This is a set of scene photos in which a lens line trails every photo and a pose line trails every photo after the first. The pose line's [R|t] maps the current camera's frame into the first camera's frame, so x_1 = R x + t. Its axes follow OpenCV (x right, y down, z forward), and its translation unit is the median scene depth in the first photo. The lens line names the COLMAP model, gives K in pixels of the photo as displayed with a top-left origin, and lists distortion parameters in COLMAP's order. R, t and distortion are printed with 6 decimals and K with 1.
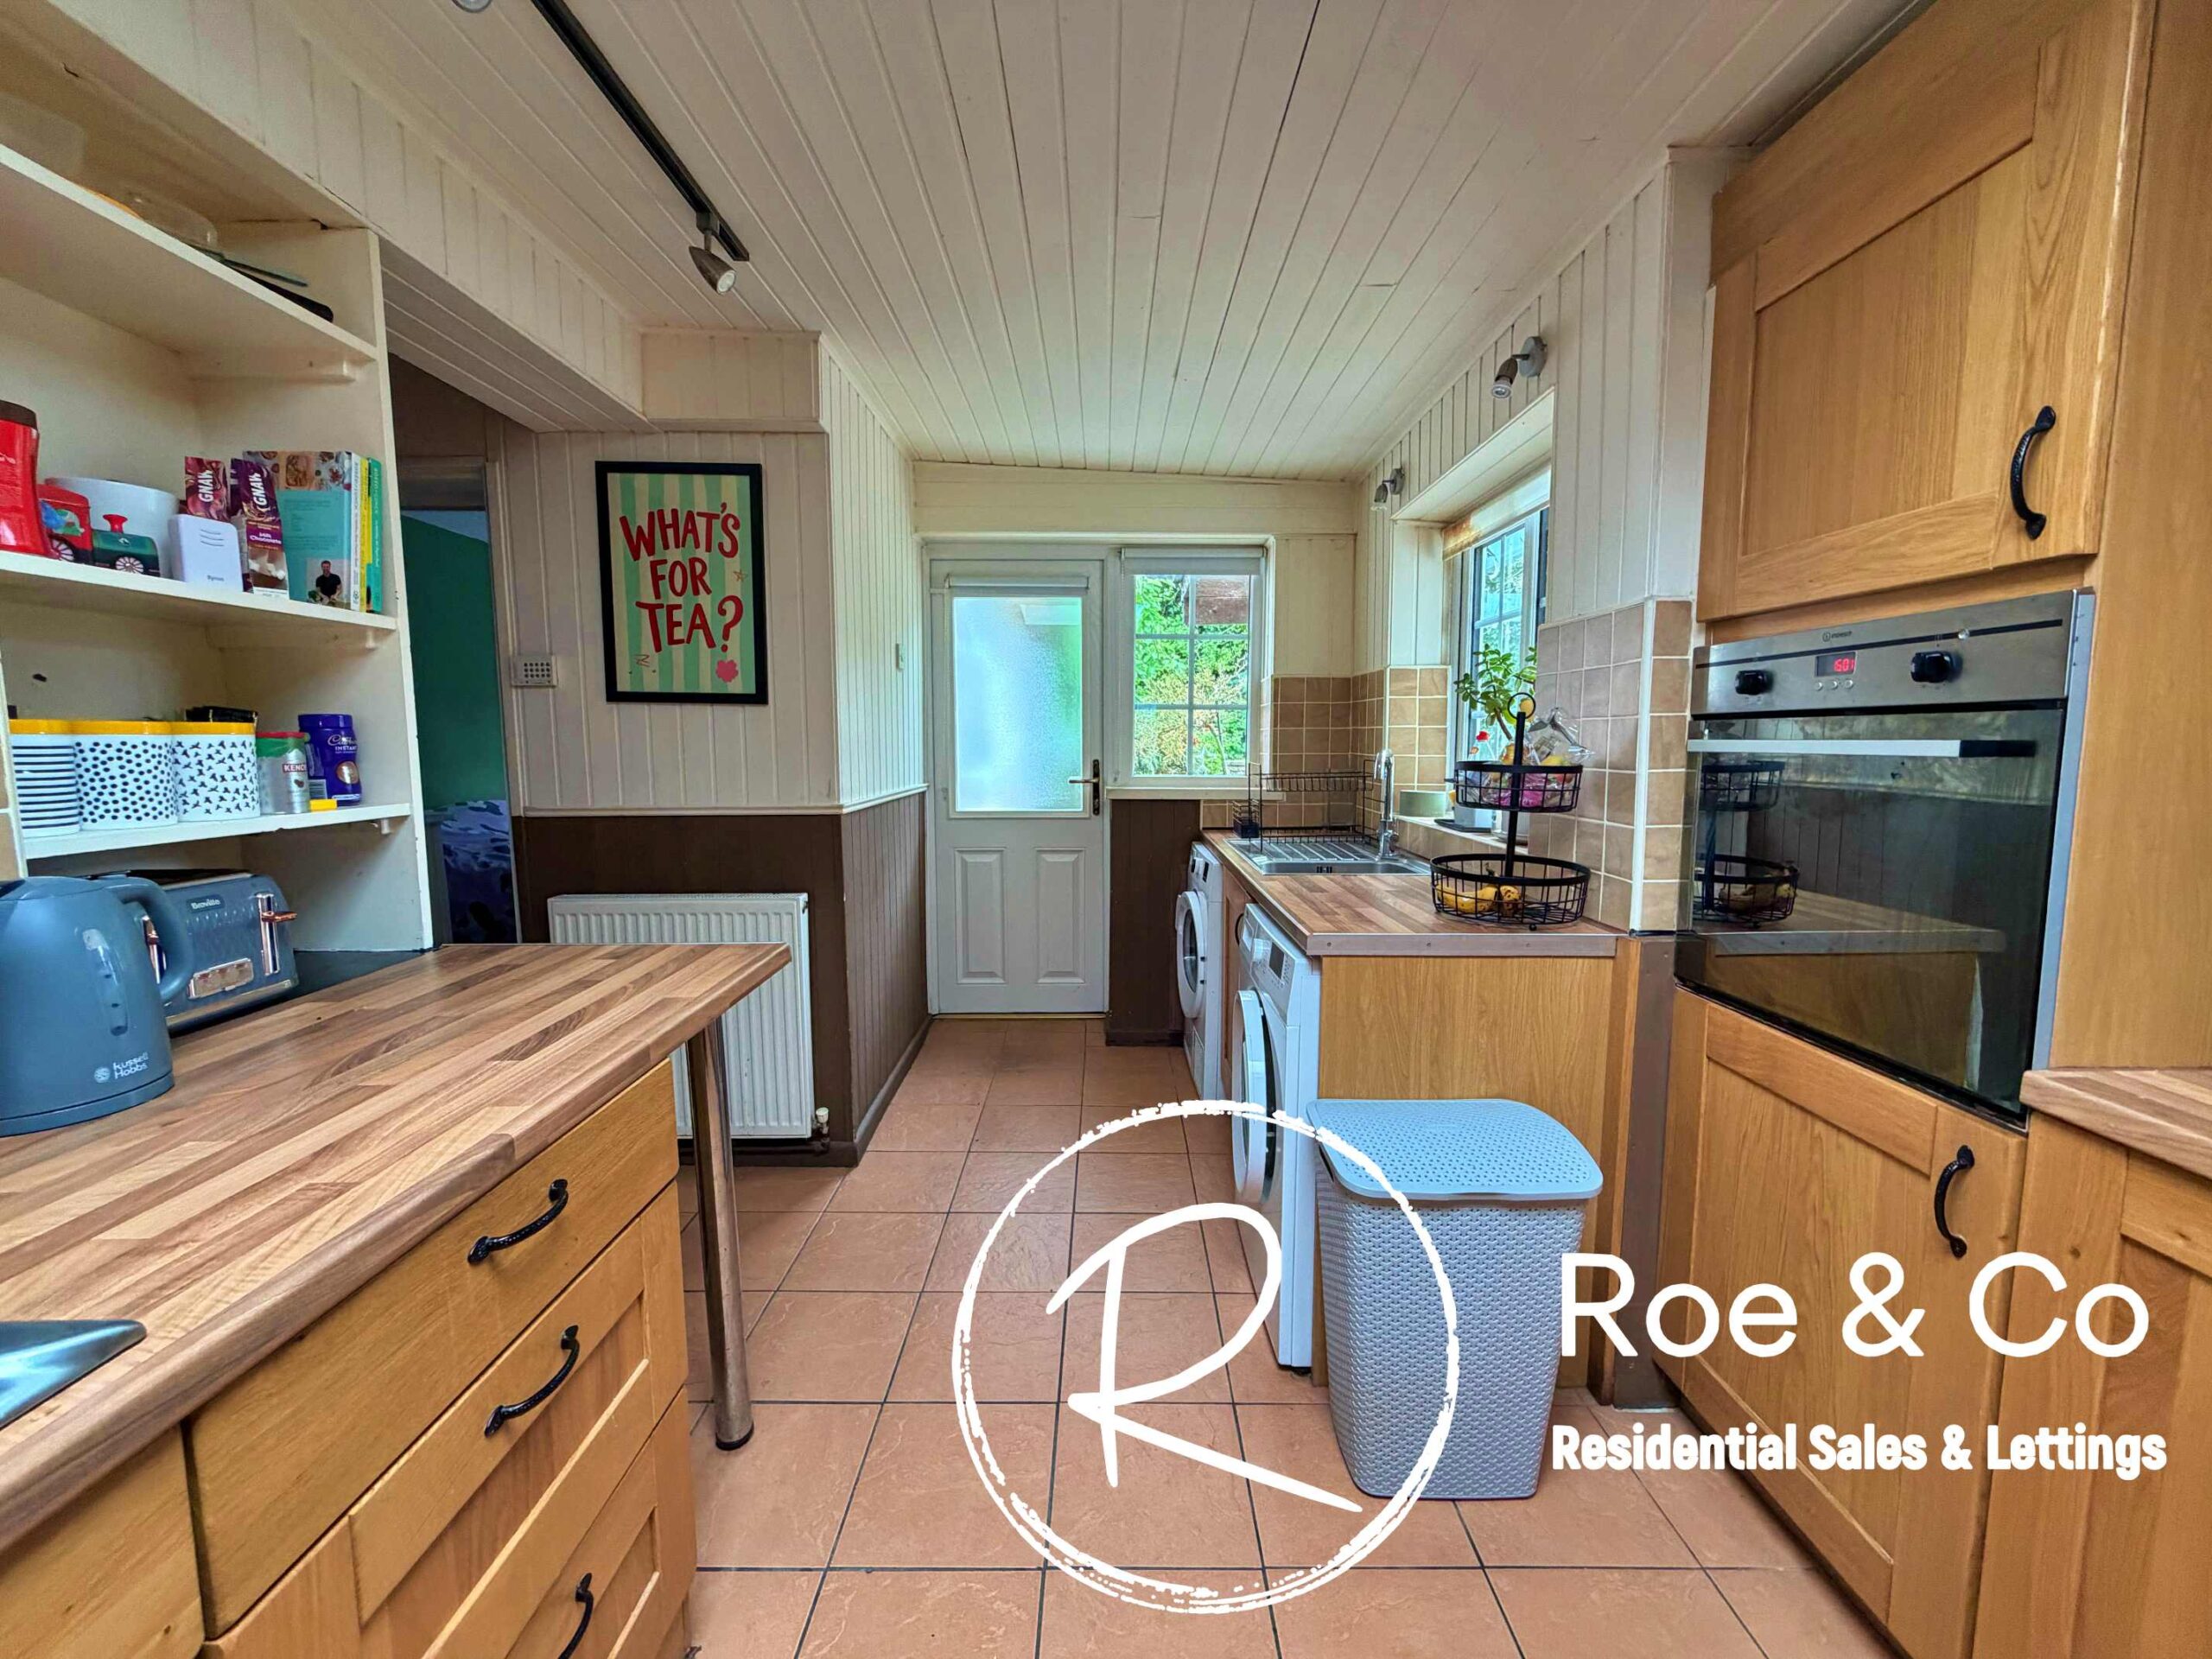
lens RADIAL K [[879.8, 0, 1100.7], [0, 879.8, 828.3], [0, 0, 1]] dist [0.000443, -0.000484]
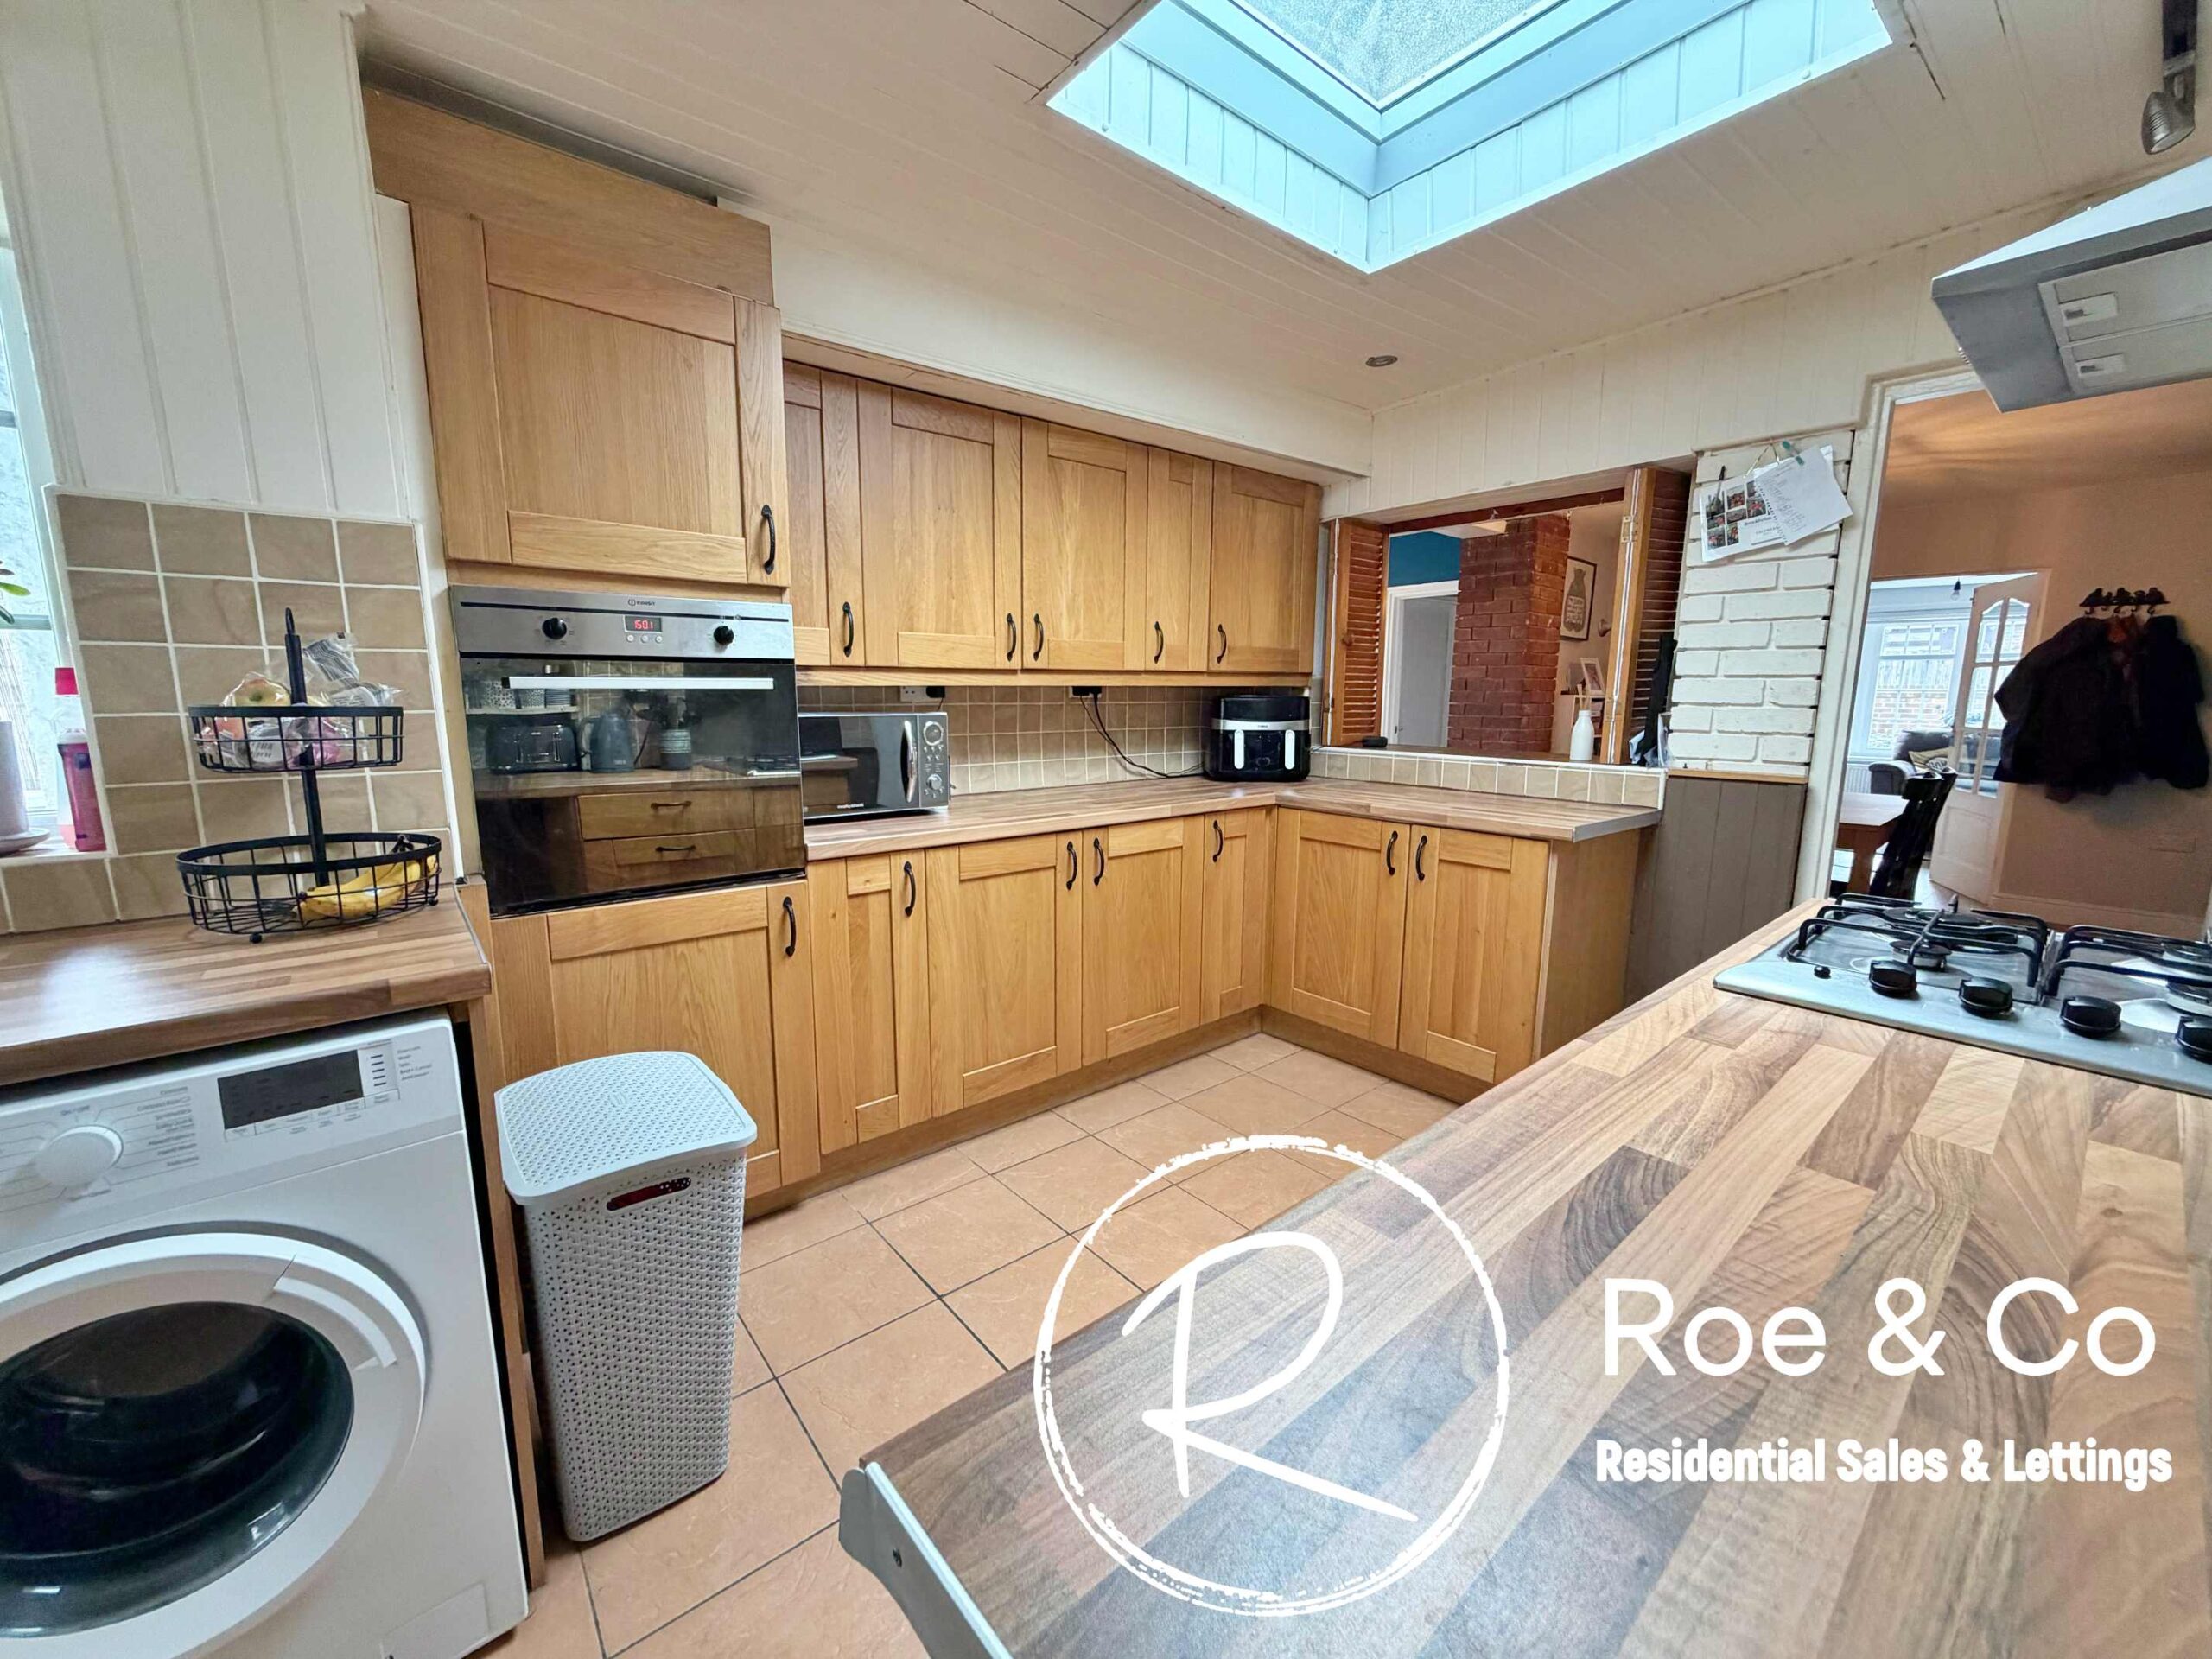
lens RADIAL K [[879.8, 0, 1101.9], [0, 879.8, 829.8], [0, 0, 1]] dist [0.000443, -0.000484]
pose [[-0.644496, -0.116932, 0.755614, -0.496356], [0.078194, 0.972976, 0.217263, -0.078219], [-0.760599, 0.199110, -0.617935, 0.940306]]
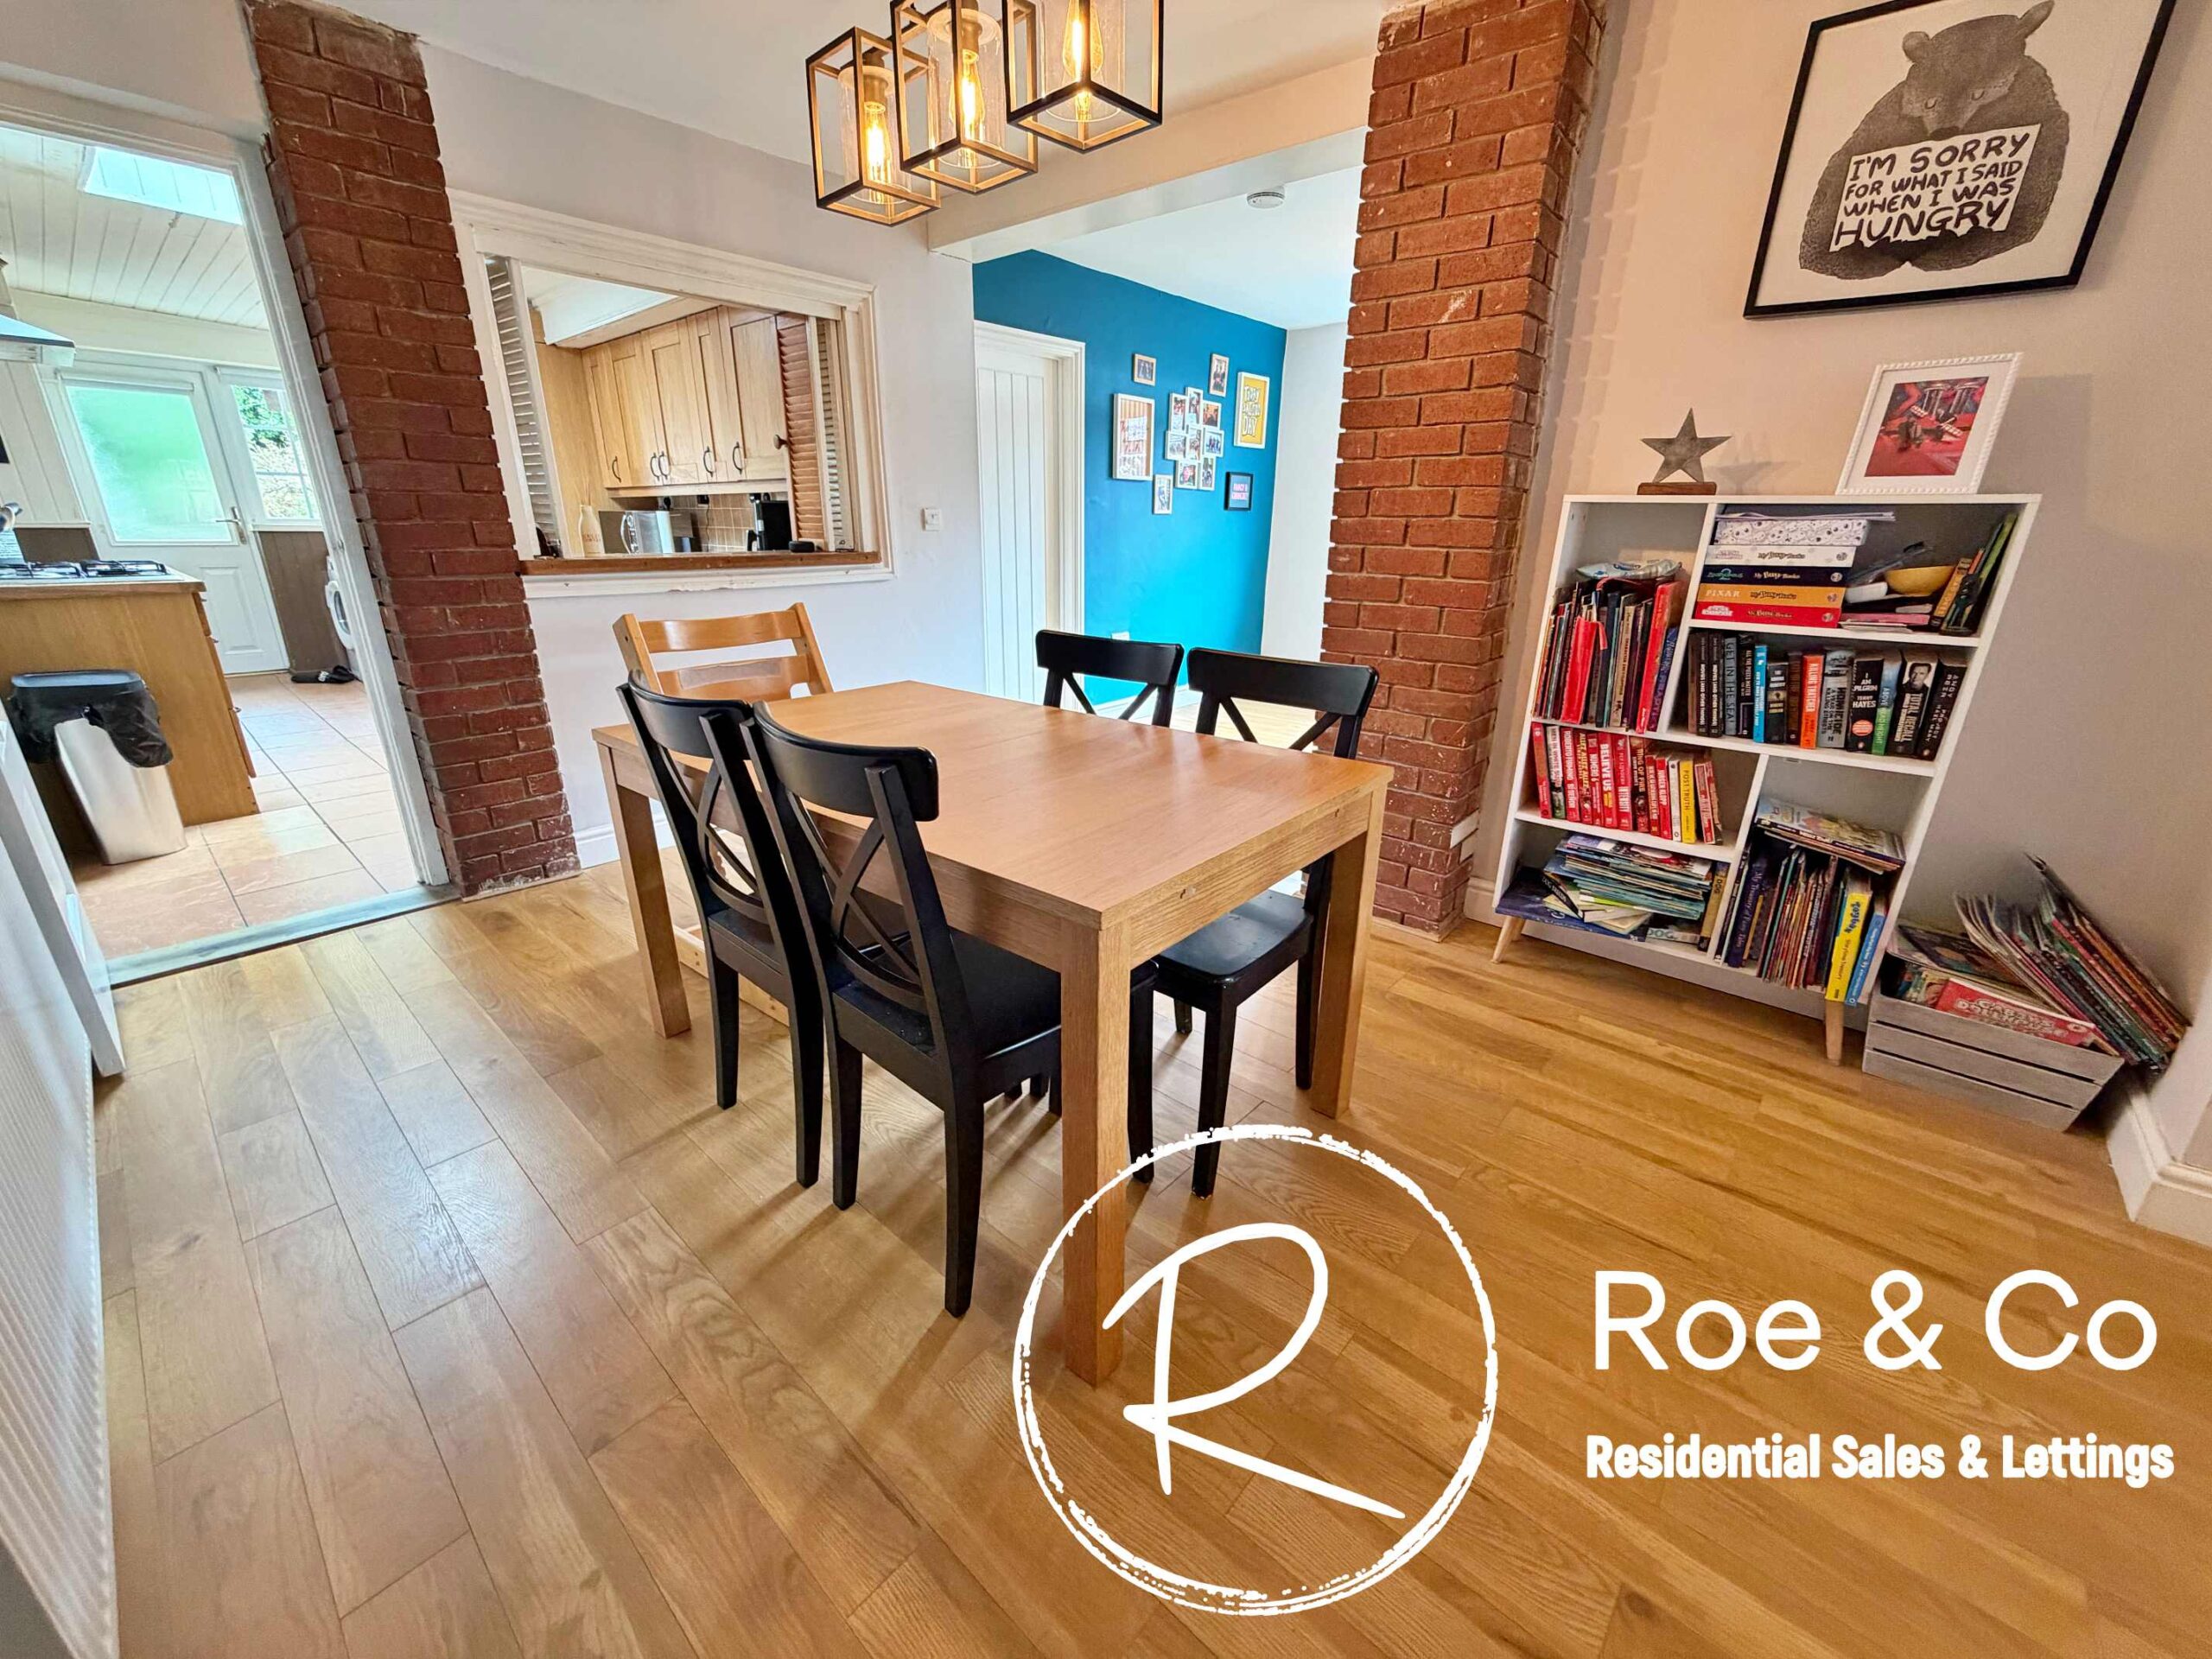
lens RADIAL K [[879.8, 0, 1090.9], [0, 879.8, 811.9], [0, 0, 1]] dist [0.000443, -0.000484]
pose [[0.667765, -0.230254, 0.707865, -0.466564], [0.065316, 0.965413, 0.252413, 0.322430], [-0.741501, -0.122318, 0.659708, -2.654766]]
